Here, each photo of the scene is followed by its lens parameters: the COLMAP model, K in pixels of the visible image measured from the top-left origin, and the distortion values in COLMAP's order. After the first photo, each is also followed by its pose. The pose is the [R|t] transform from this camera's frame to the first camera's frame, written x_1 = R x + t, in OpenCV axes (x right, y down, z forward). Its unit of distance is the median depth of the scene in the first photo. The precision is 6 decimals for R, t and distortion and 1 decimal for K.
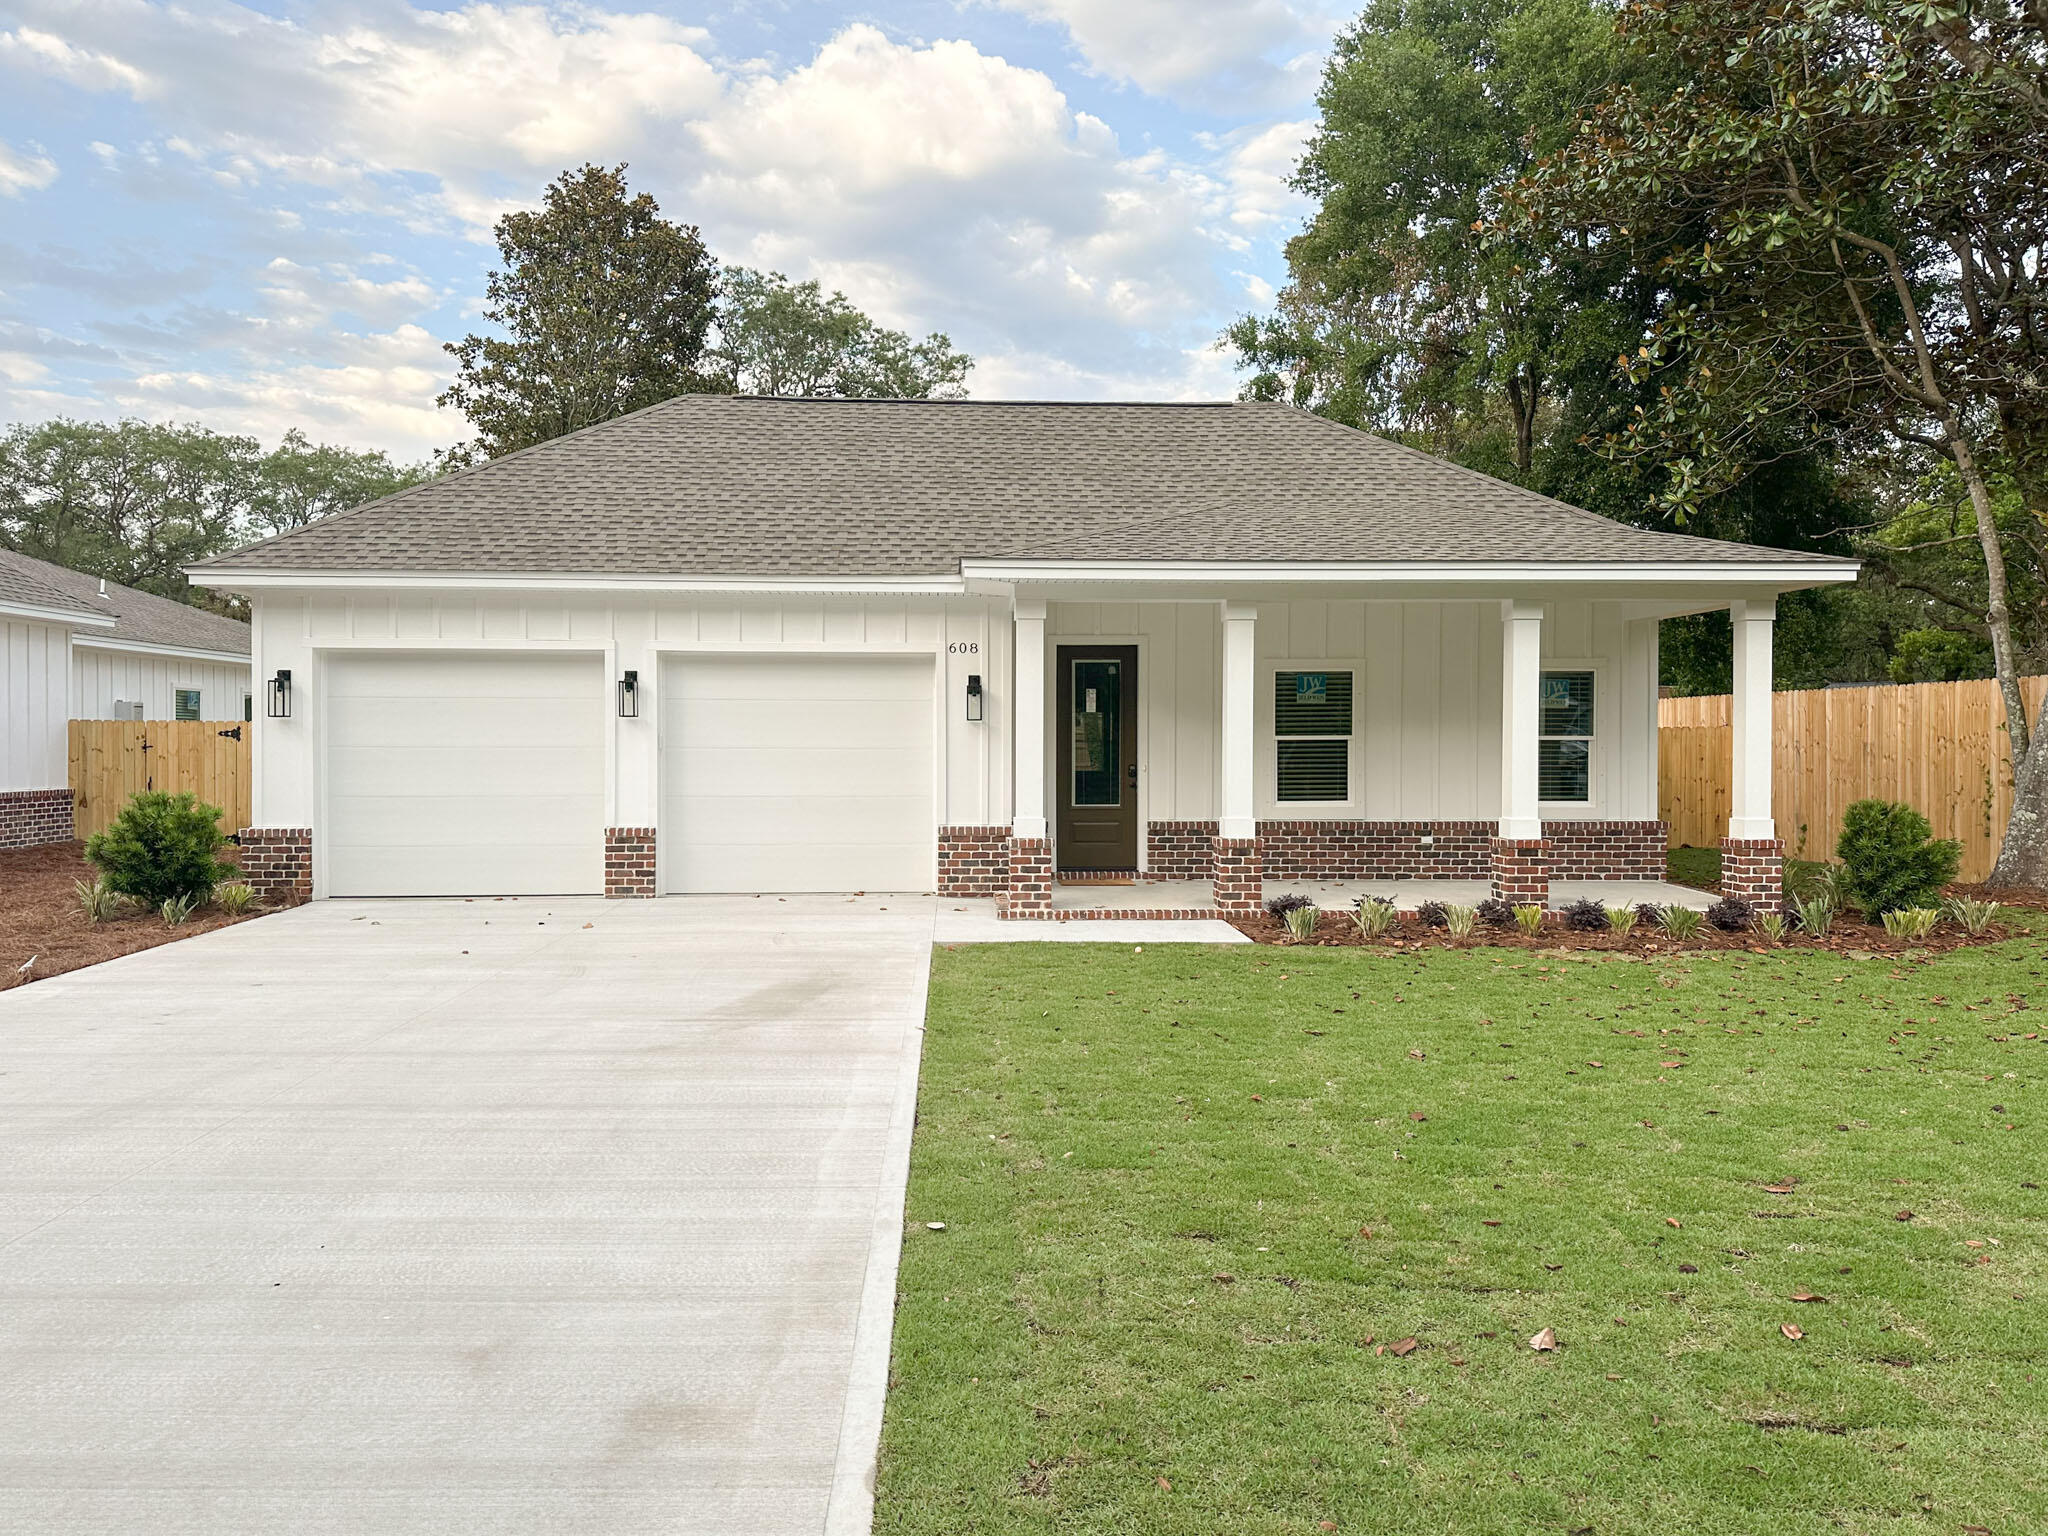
lens RADIAL K [[1521.9, 0, 1021.4], [0, 1521.9, 758.1], [0, 0, 1]] dist [0.102985, -0.091085]
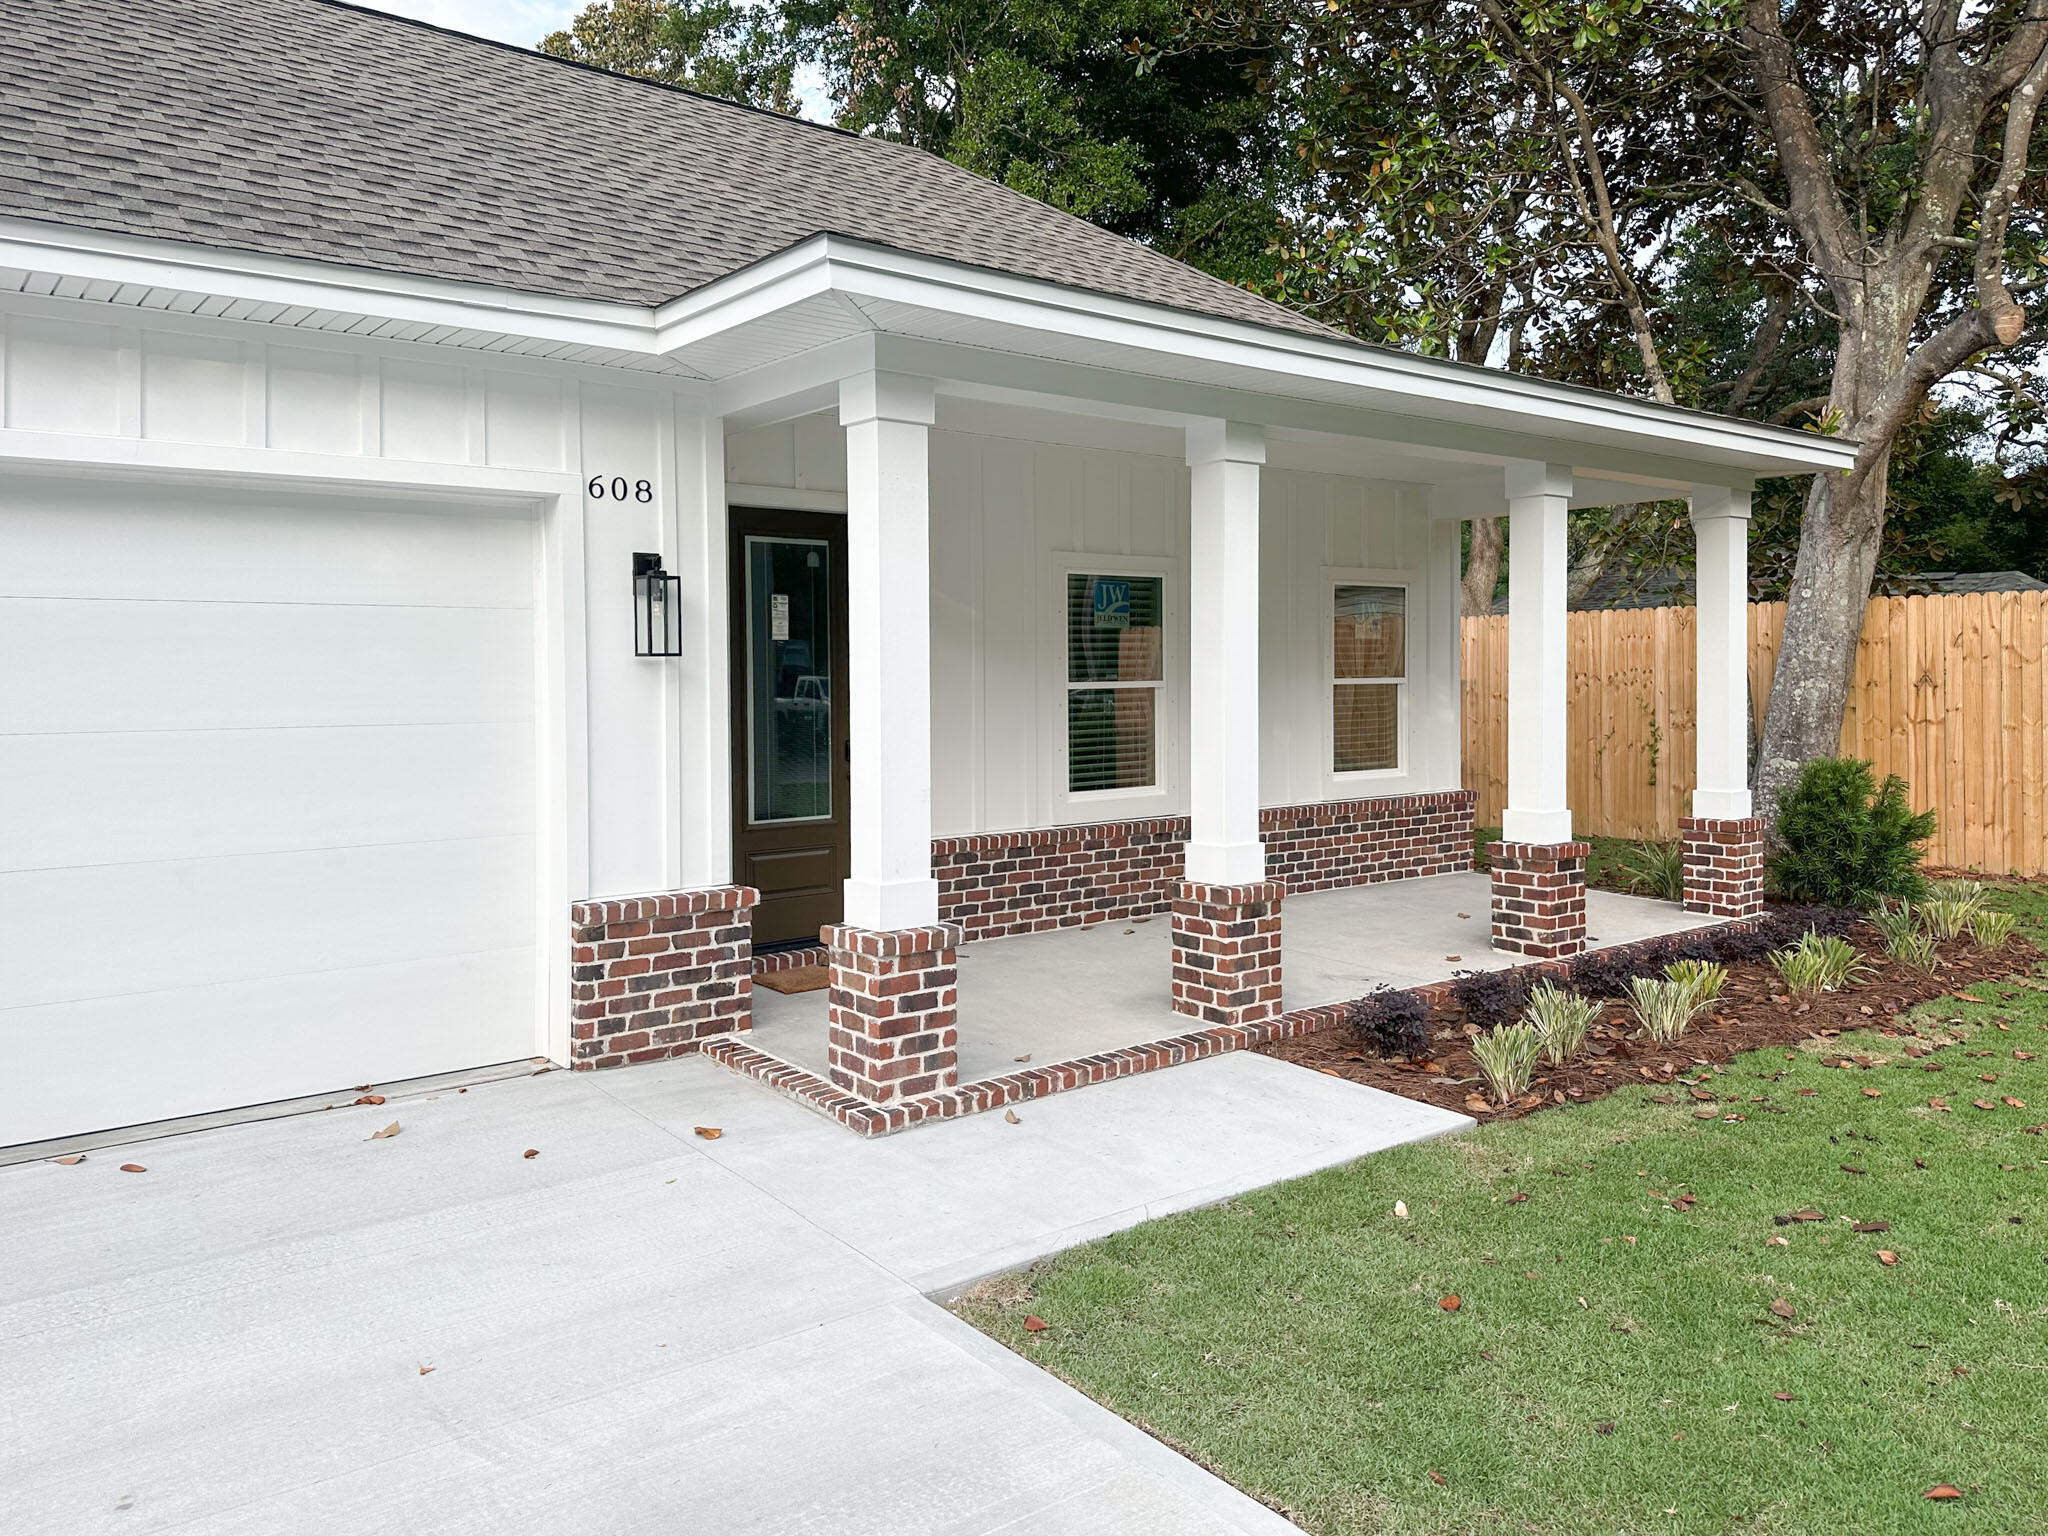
lens RADIAL K [[1521.9, 0, 1075.0], [0, 1521.9, 684.4], [0, 0, 1]] dist [0.102985, -0.091085]
pose [[0.807800, -0.012211, 0.589330, -0.193891], [0.014749, 0.999891, 0.000501, -0.014837], [-0.589272, 0.008287, 0.807892, 0.571126]]
